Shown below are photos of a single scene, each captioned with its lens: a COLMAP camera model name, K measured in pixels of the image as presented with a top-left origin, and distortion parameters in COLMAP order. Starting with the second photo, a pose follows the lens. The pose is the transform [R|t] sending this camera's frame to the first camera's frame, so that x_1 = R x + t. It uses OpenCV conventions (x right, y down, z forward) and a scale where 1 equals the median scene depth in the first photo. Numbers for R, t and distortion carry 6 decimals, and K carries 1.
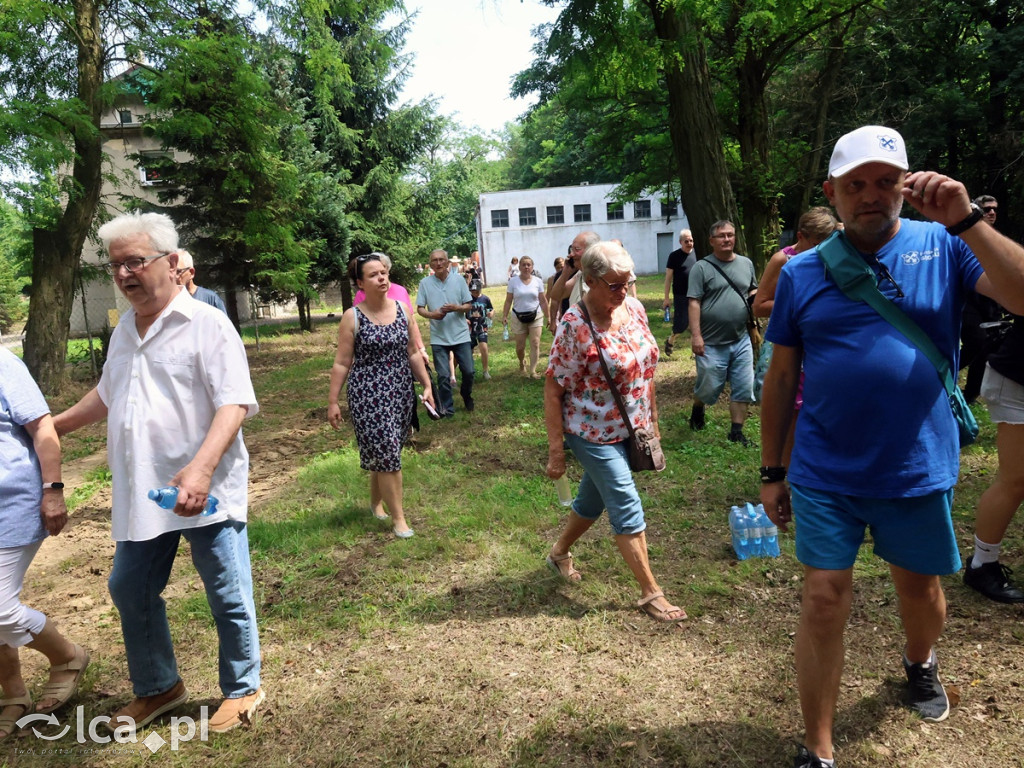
lens RADIAL K [[792.2, 0, 506.7], [0, 792.2, 388.0], [0, 0, 1]] dist [0.005408, -0.007942]
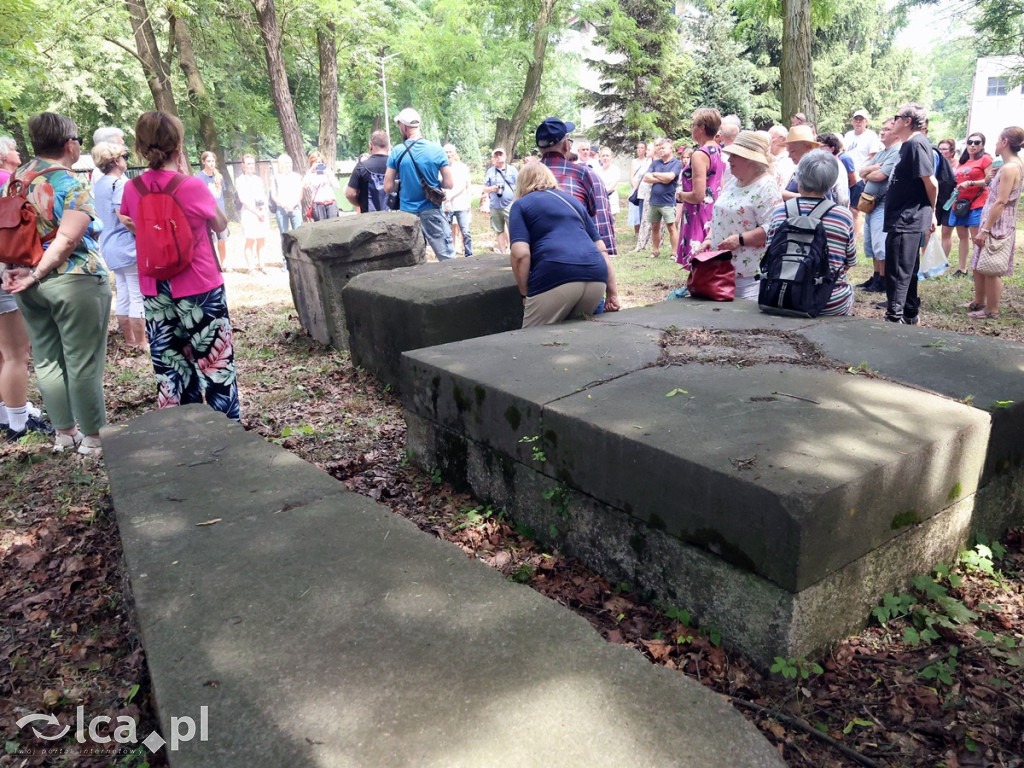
lens RADIAL K [[792.2, 0, 506.7], [0, 792.2, 388.0], [0, 0, 1]] dist [0.005408, -0.007942]
pose [[0.778835, 0.218685, -0.587872, 0.316741], [-0.116343, 0.971355, 0.207203, 0.012362], [0.616344, -0.092982, 0.781968, -0.238159]]
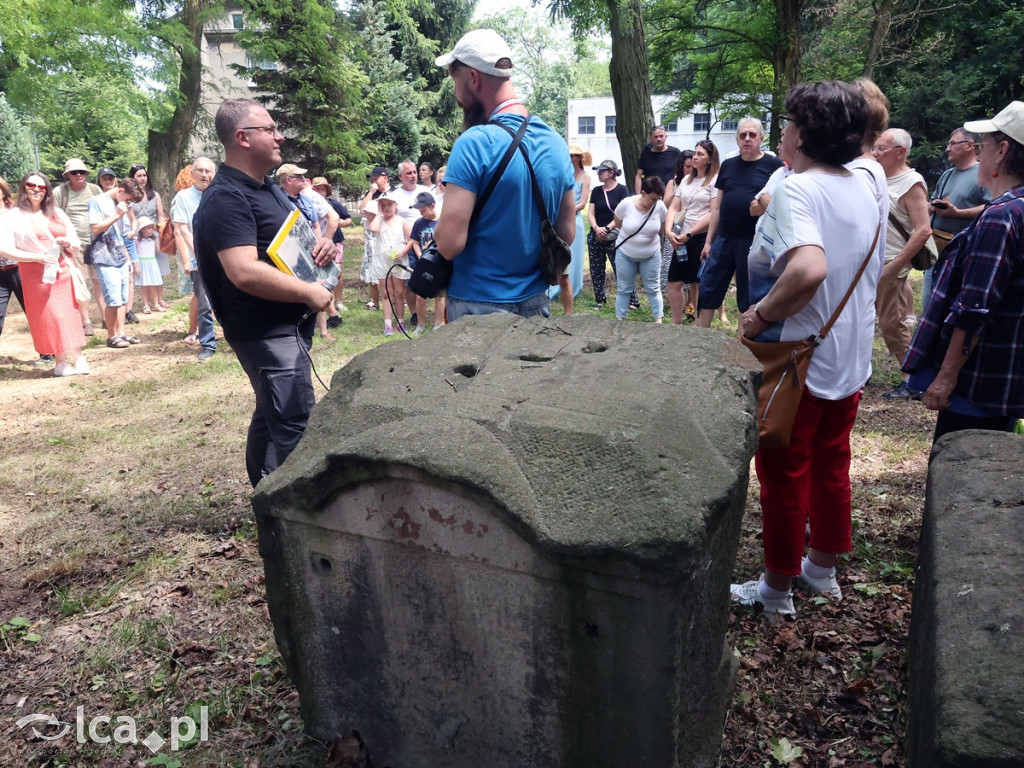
lens RADIAL K [[798.8, 0, 511.9], [0, 798.8, 391.9], [0, 0, 1]] dist [-0.011188, 0.002197]
pose [[0.989363, 0.079288, -0.121961, 0.091629], [-0.064159, 0.990289, 0.123333, 0.012277], [0.130556, -0.114196, 0.984842, -0.127001]]
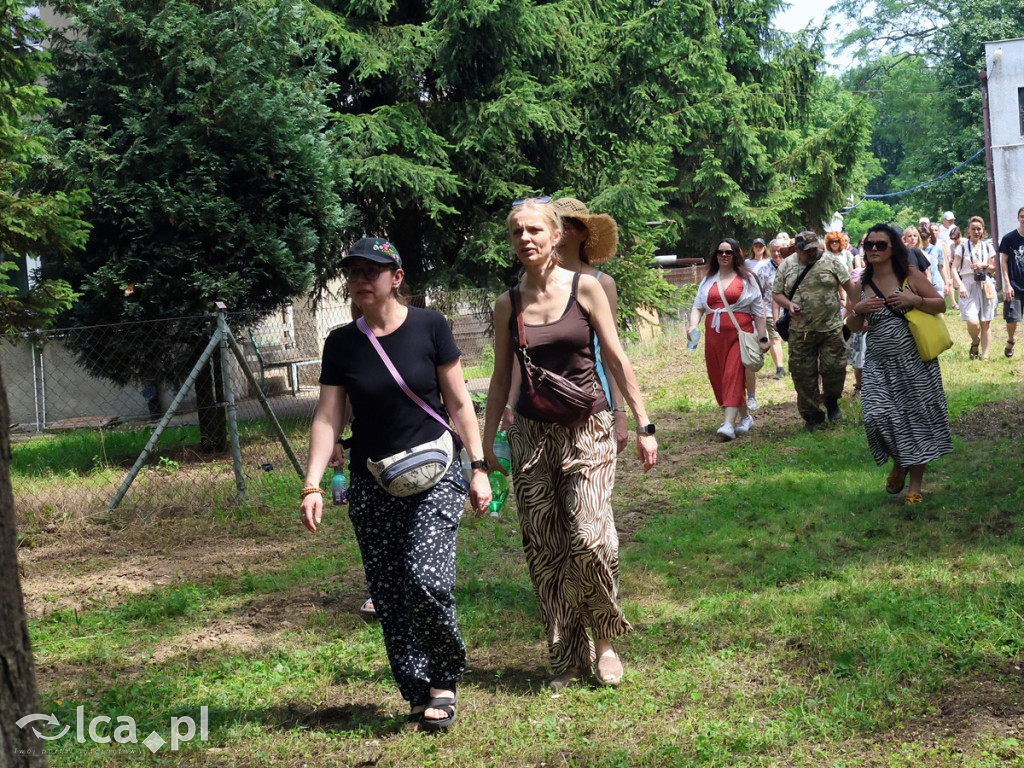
lens RADIAL K [[1814.1, 0, 532.9], [0, 1814.1, 385.0], [0, 0, 1]] dist [-0.000712, -0.102077]
pose [[0.926603, 0.014869, -0.375748, 0.162287], [-0.040969, 0.997262, -0.061569, -0.057610], [0.373804, 0.072444, 0.924674, 0.318830]]
